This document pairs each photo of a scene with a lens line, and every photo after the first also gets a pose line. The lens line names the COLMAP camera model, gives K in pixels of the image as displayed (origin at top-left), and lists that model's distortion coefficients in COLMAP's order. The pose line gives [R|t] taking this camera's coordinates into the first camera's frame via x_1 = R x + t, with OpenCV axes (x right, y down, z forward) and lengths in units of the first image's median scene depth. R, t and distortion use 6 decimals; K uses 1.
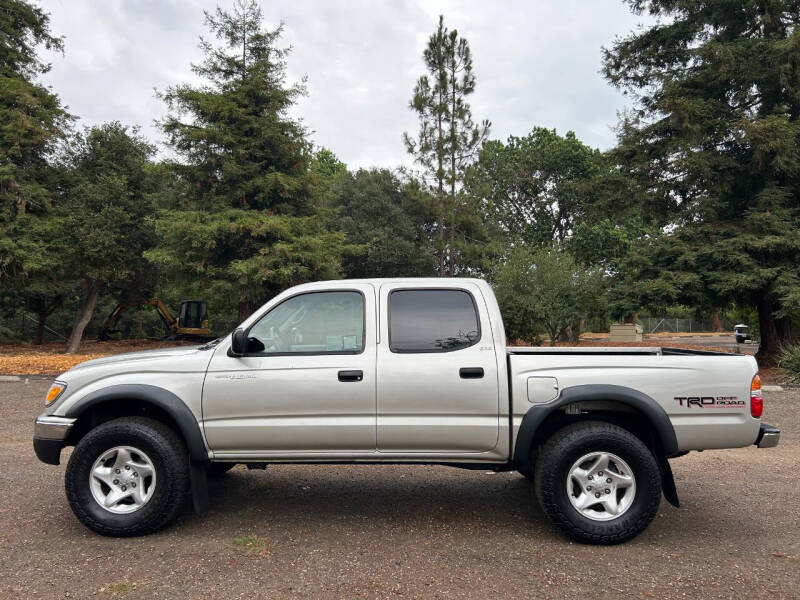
lens RADIAL K [[600.8, 0, 404.4], [0, 600.8, 299.1], [0, 0, 1]] dist [0.050764, -0.056806]
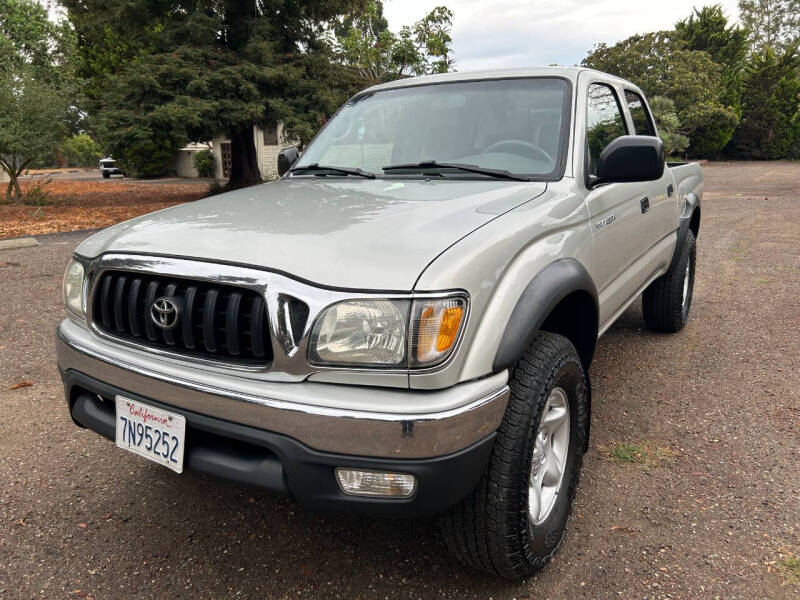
lens RADIAL K [[602.3, 0, 401.0], [0, 602.3, 297.5], [0, 0, 1]] dist [0.049294, -0.058145]
pose [[0.521280, -0.208543, 0.827513, -0.212326], [-0.013663, 0.967518, 0.252433, 0.012472], [-0.853277, -0.142894, 0.501498, 0.206056]]
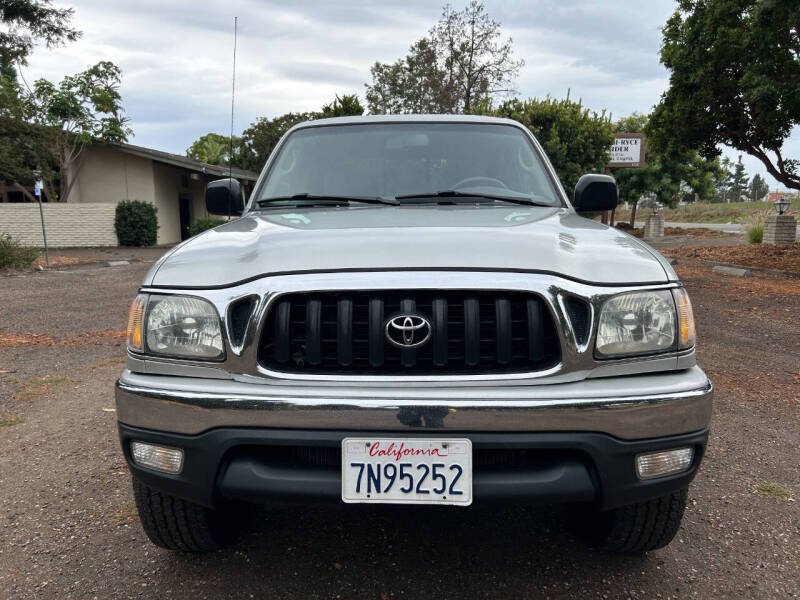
lens RADIAL K [[608.0, 0, 390.2], [0, 608.0, 298.8], [0, 0, 1]] dist [0.024540, -0.009033]
pose [[0.023163, -0.136910, 0.990313, -0.238153], [-0.030779, 0.990011, 0.137588, 0.024047], [-0.999258, -0.033668, 0.018718, 0.290961]]
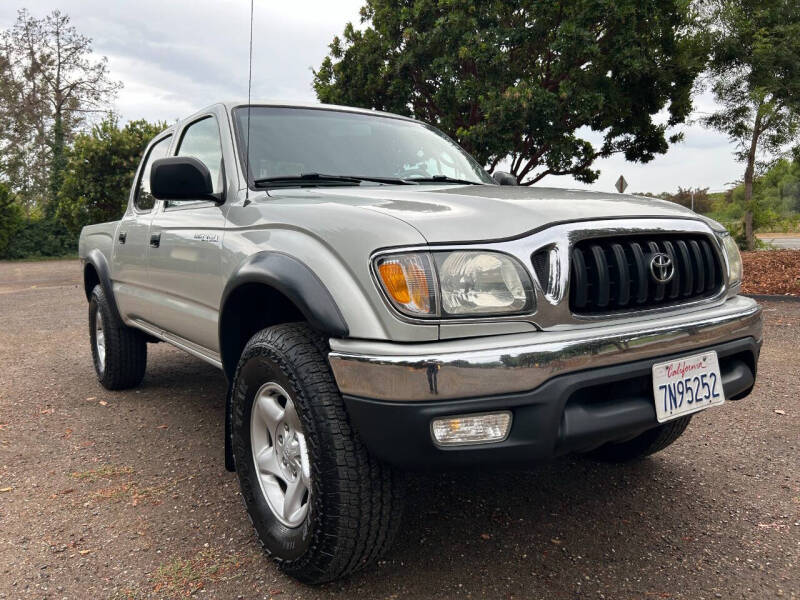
lens RADIAL K [[602.1, 0, 400.0], [0, 602.1, 300.0], [0, 0, 1]] dist [0.053710, -0.065610]
pose [[-0.575959, -0.068640, 0.814592, -0.209006], [-0.002447, 0.996609, 0.082247, 0.038003], [-0.817475, 0.045378, -0.574174, 0.386275]]
